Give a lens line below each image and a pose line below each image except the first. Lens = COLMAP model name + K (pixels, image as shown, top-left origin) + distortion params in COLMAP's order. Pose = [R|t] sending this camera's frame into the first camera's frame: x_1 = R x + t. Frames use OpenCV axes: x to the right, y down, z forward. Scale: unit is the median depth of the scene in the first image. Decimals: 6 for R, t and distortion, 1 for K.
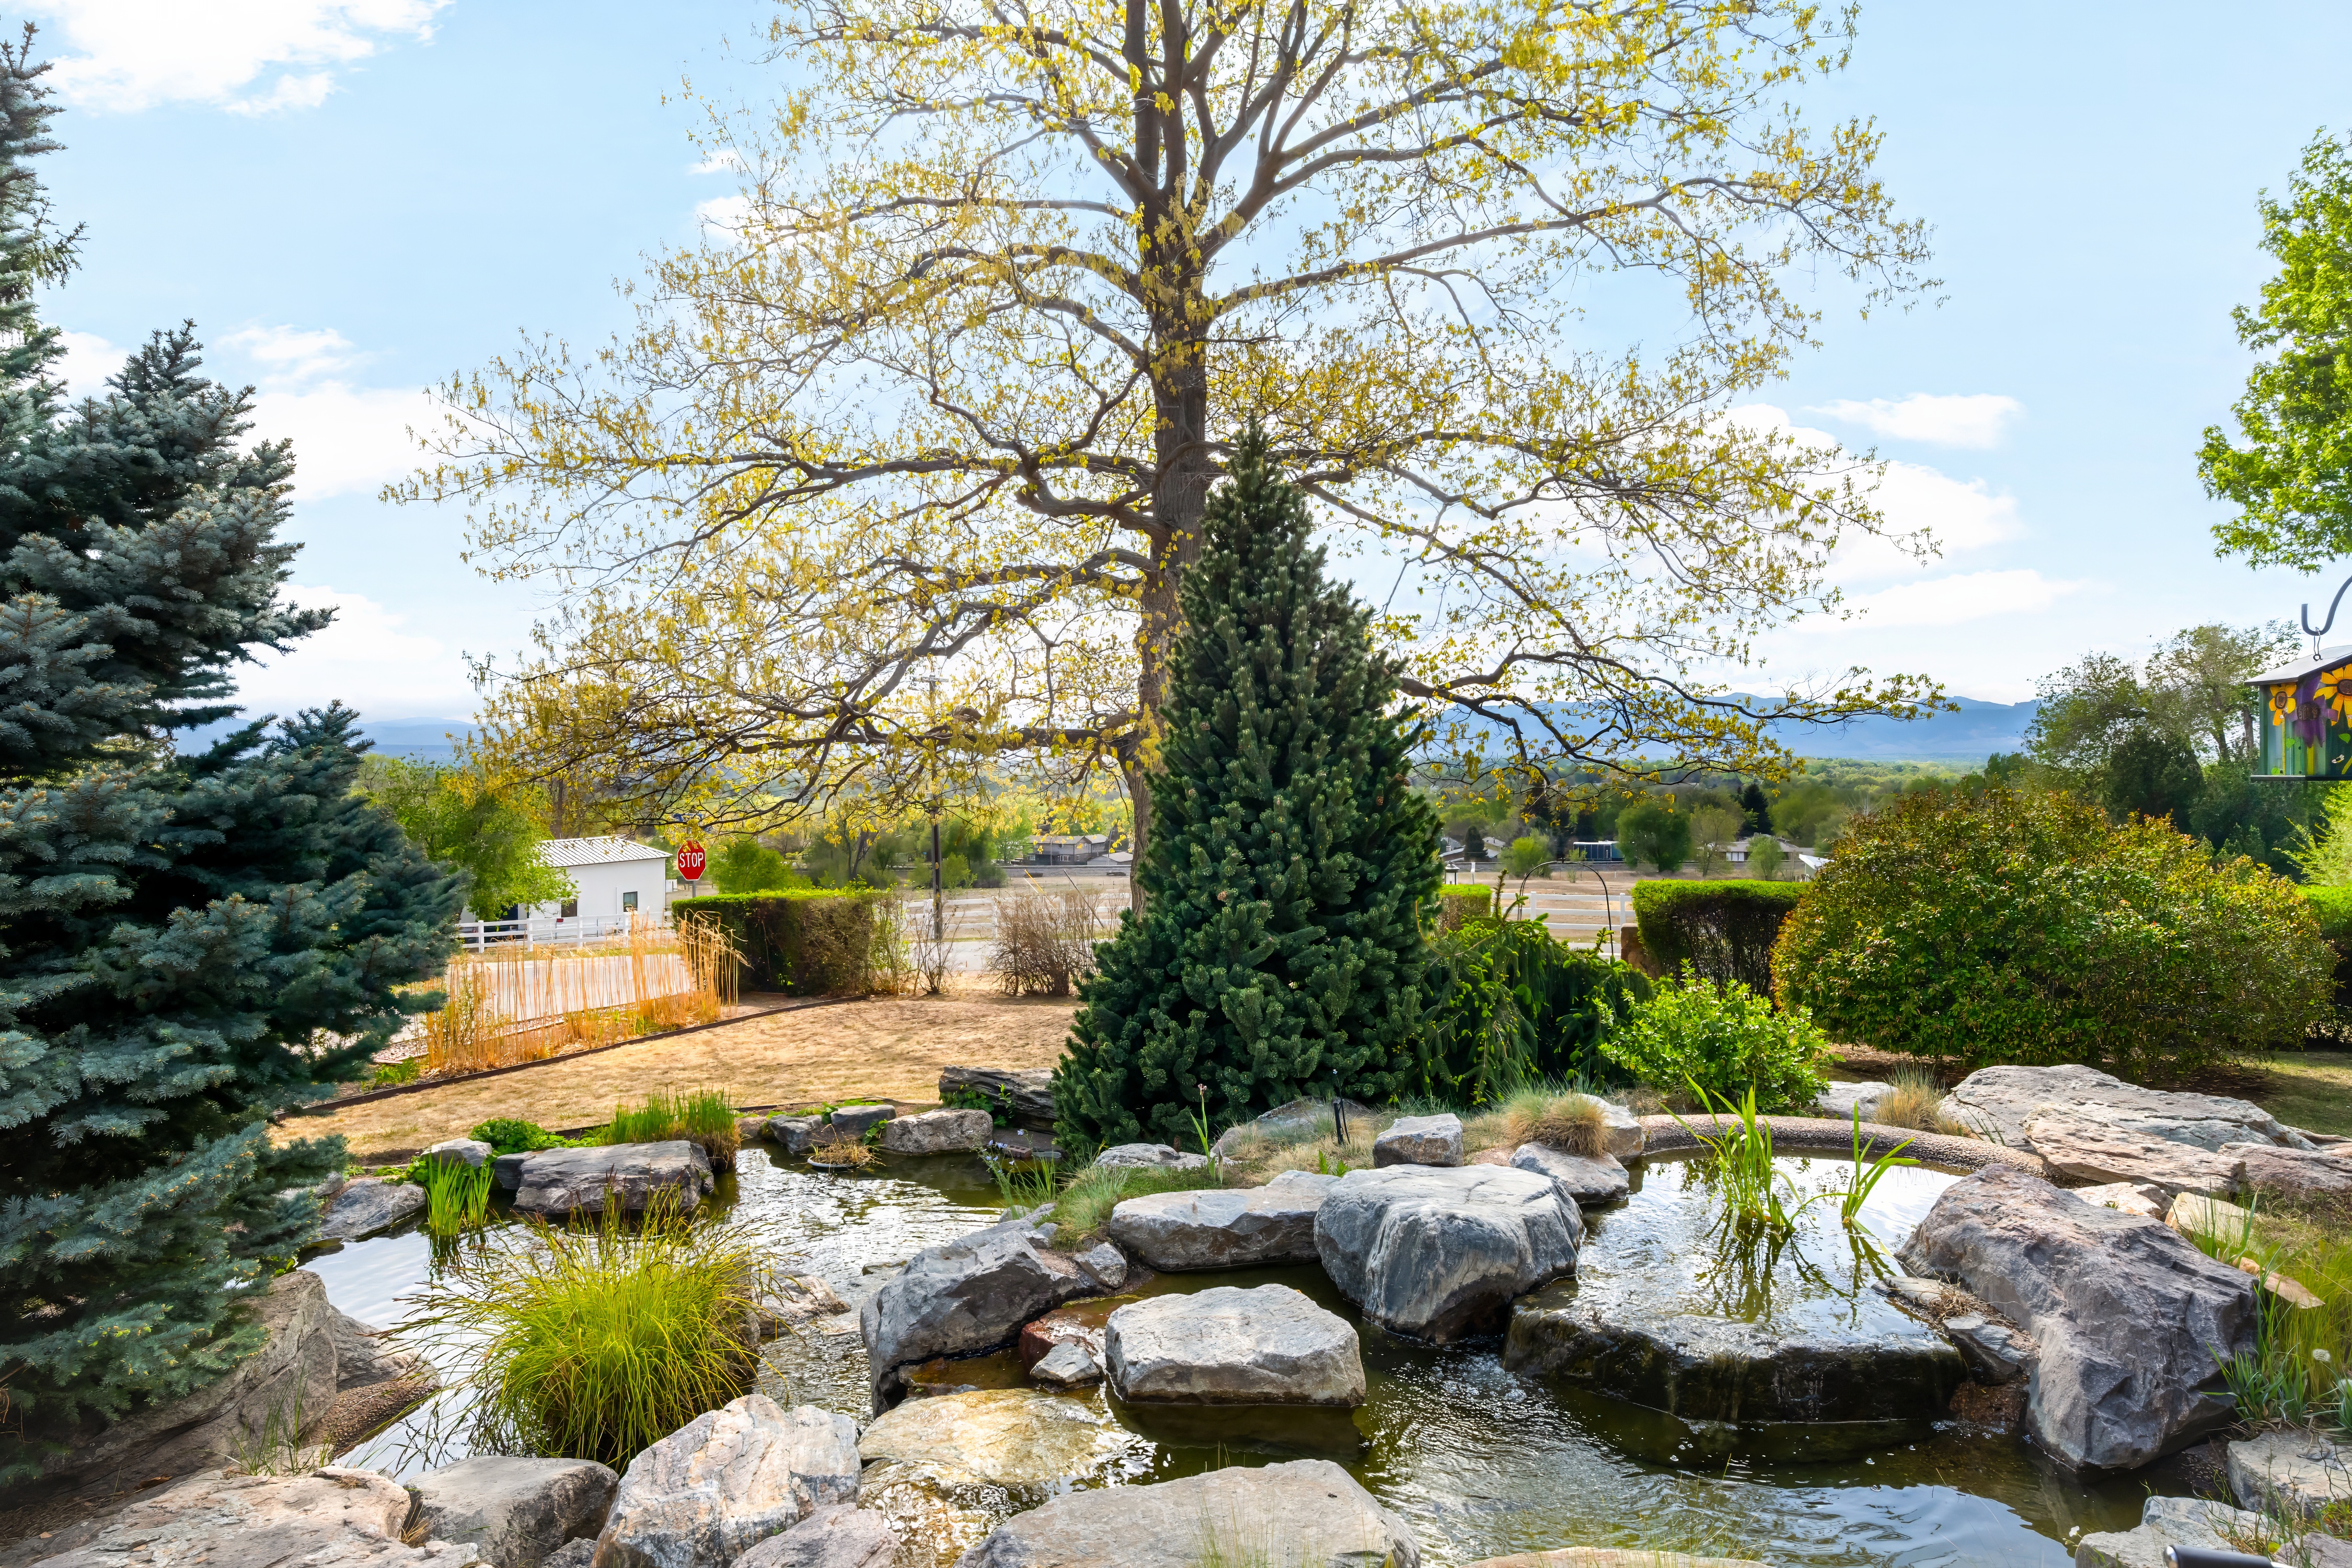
lens RADIAL K [[1261.9, 0, 1166.1], [0, 1261.9, 783.2], [0, 0, 1]] dist [-0.001567, -0.002229]
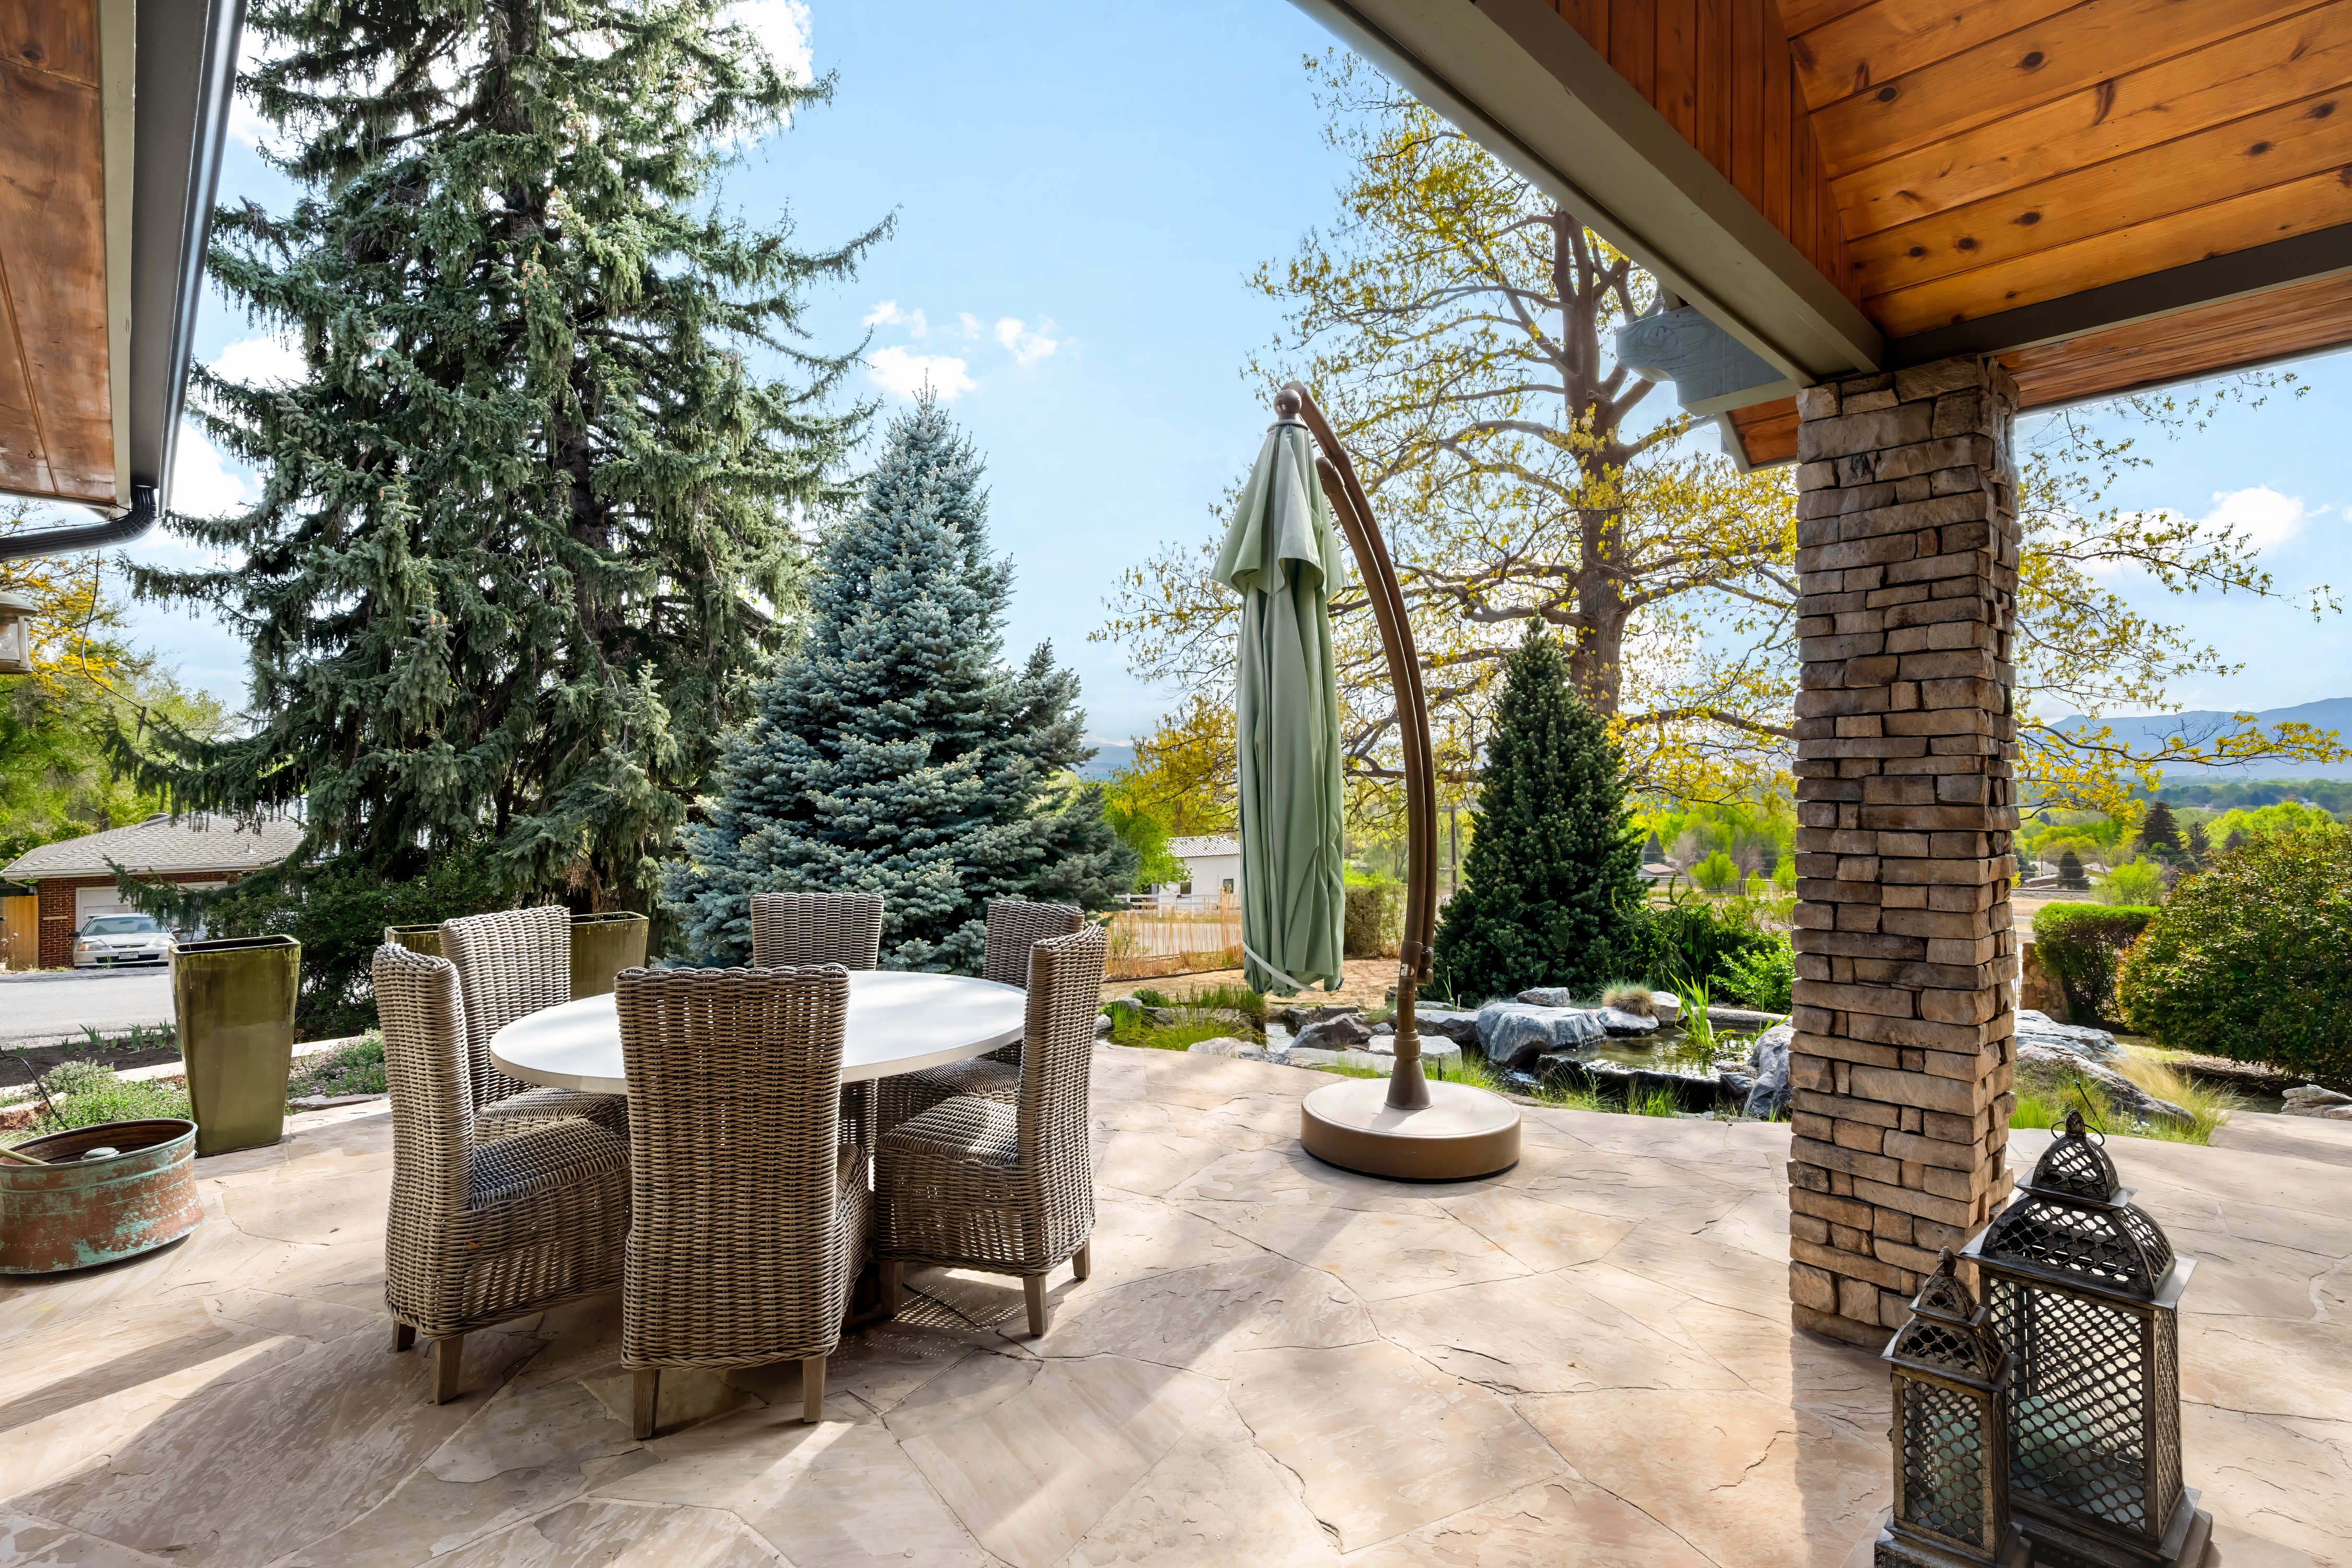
lens RADIAL K [[1112.2, 0, 1174.2], [0, 1112.2, 782.9], [0, 0, 1]] dist [0.003243, 0.000253]
pose [[0.898455, 0.006717, -0.439014, 0.194643], [-0.011507, 0.999900, -0.008250, -0.020633], [0.438914, 0.012464, 0.898443, -0.394753]]
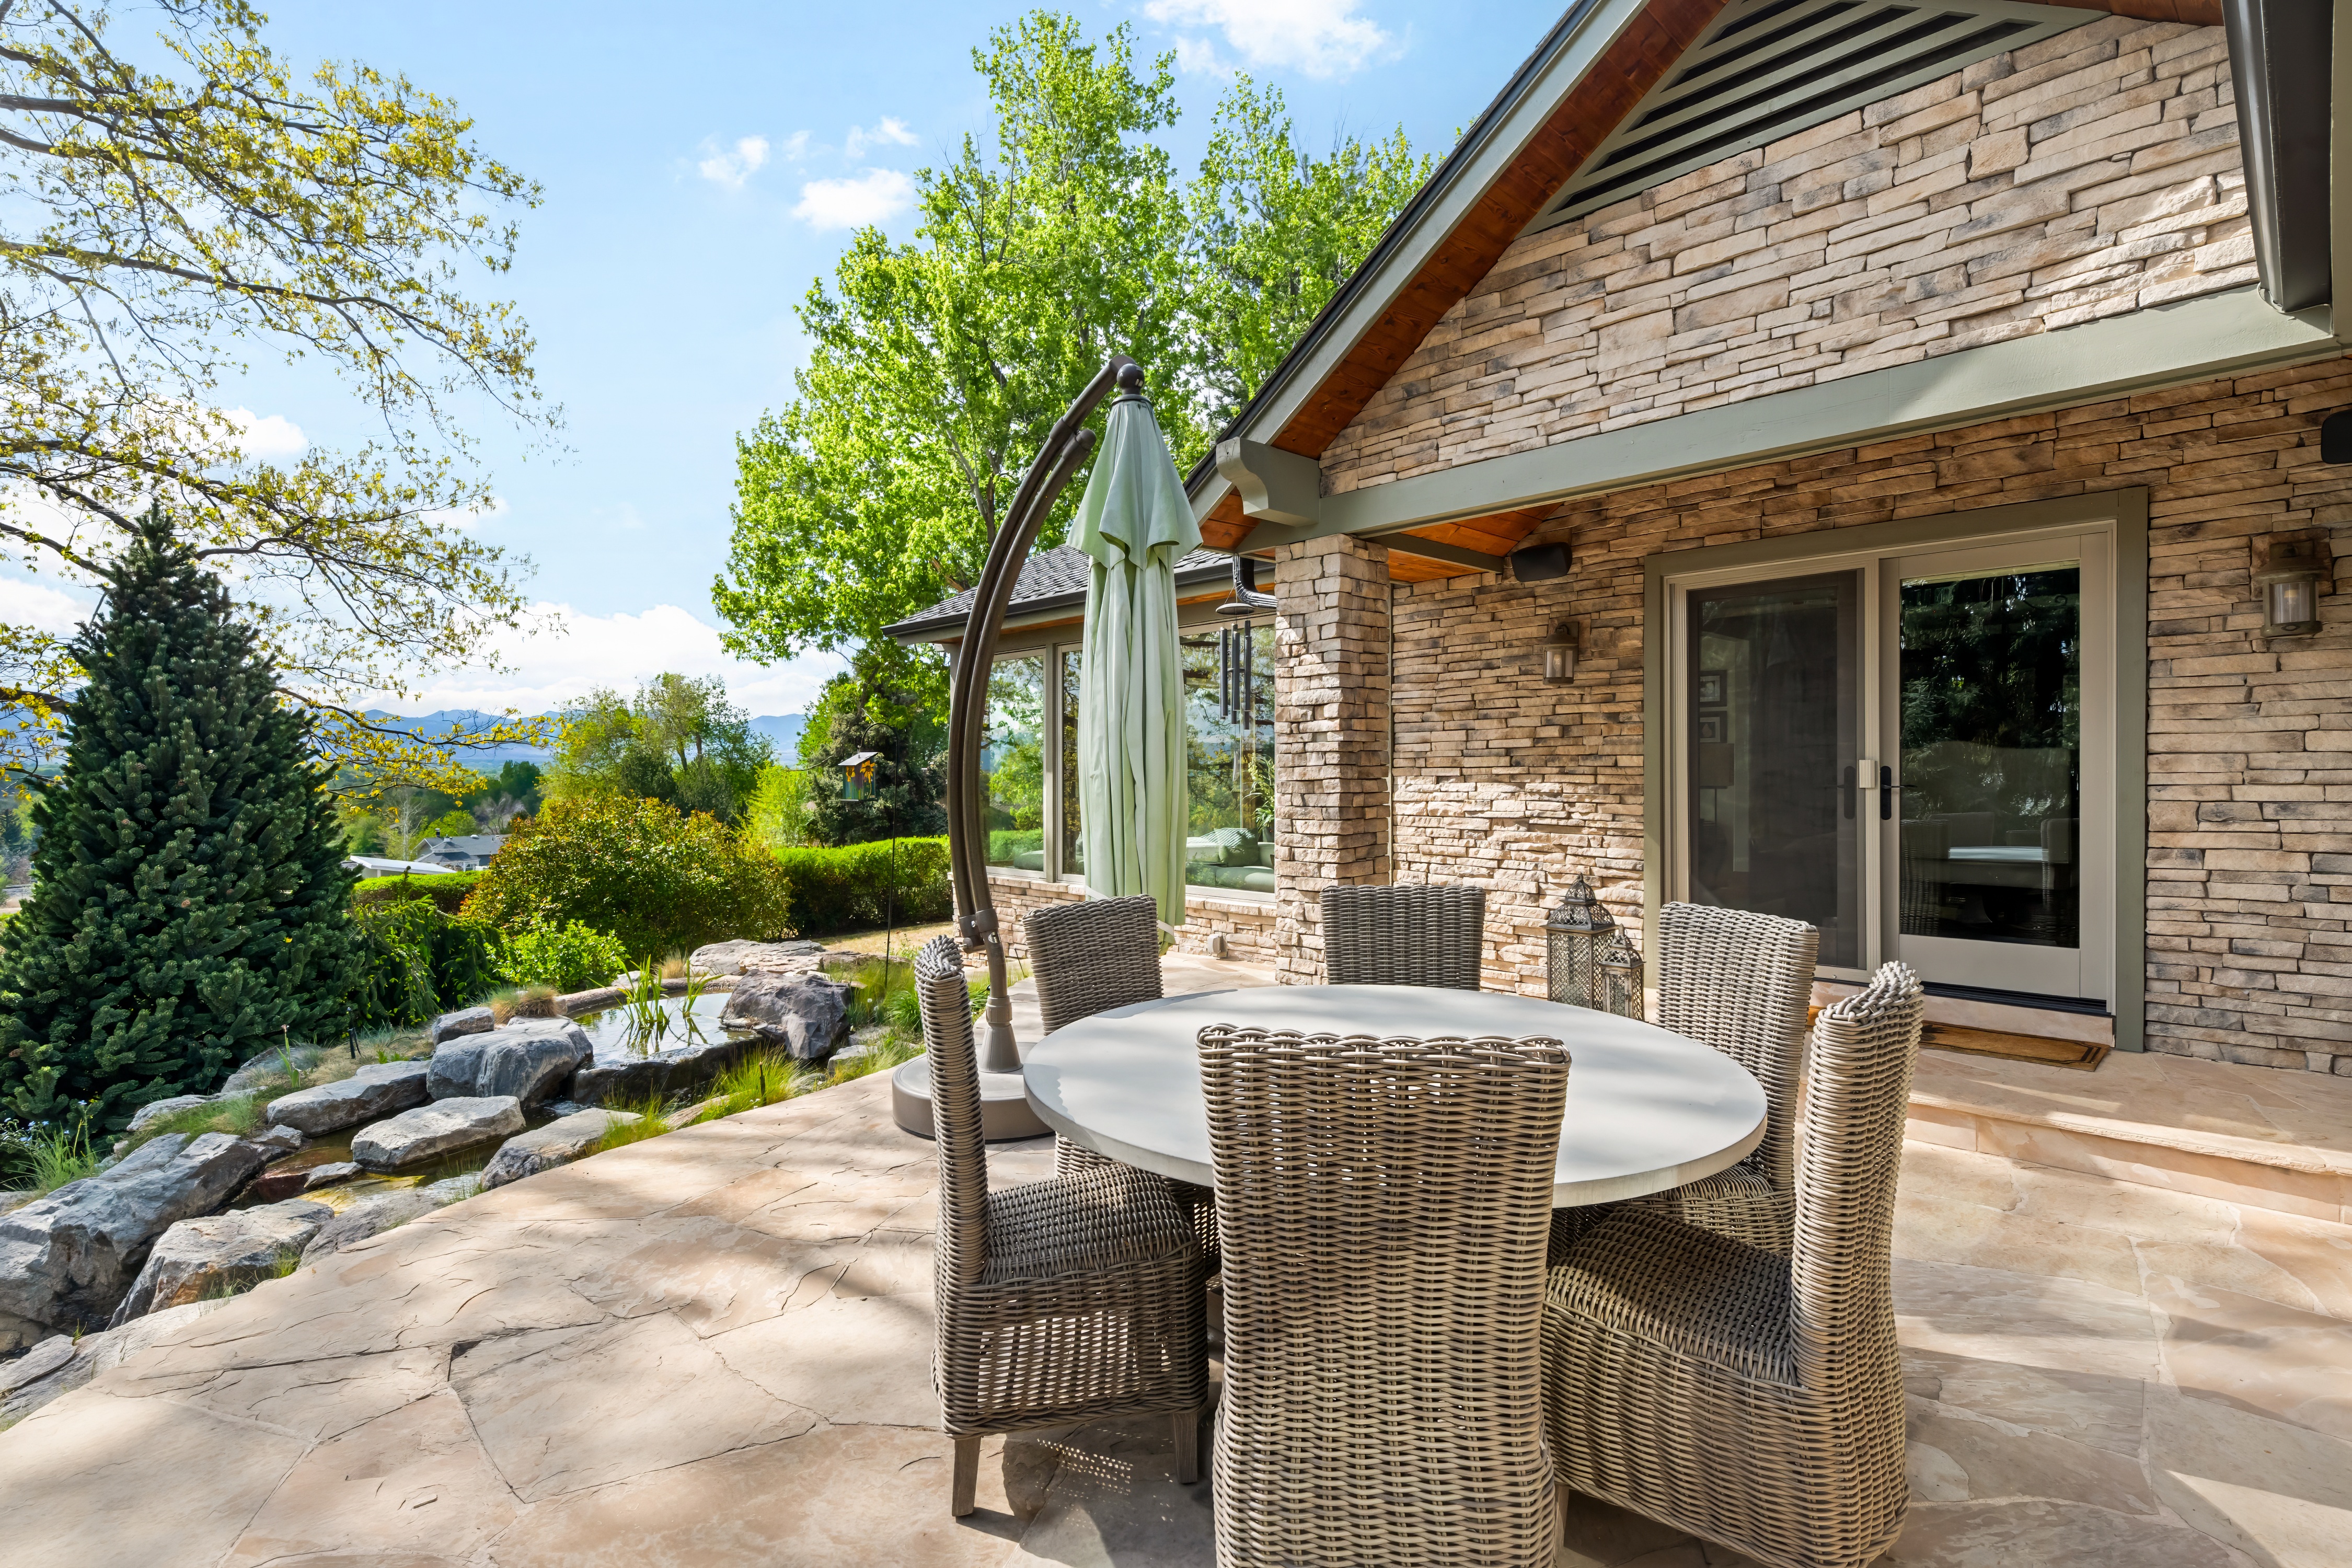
lens RADIAL K [[1112.2, 0, 1180.8], [0, 1112.2, 787.1], [0, 0, 1]] dist [0.003243, 0.000253]
pose [[0.421595, -0.011379, 0.906713, -0.315672], [0.009114, 0.999924, 0.008311, -0.015319], [-0.906739, 0.004760, 0.421666, -0.211640]]
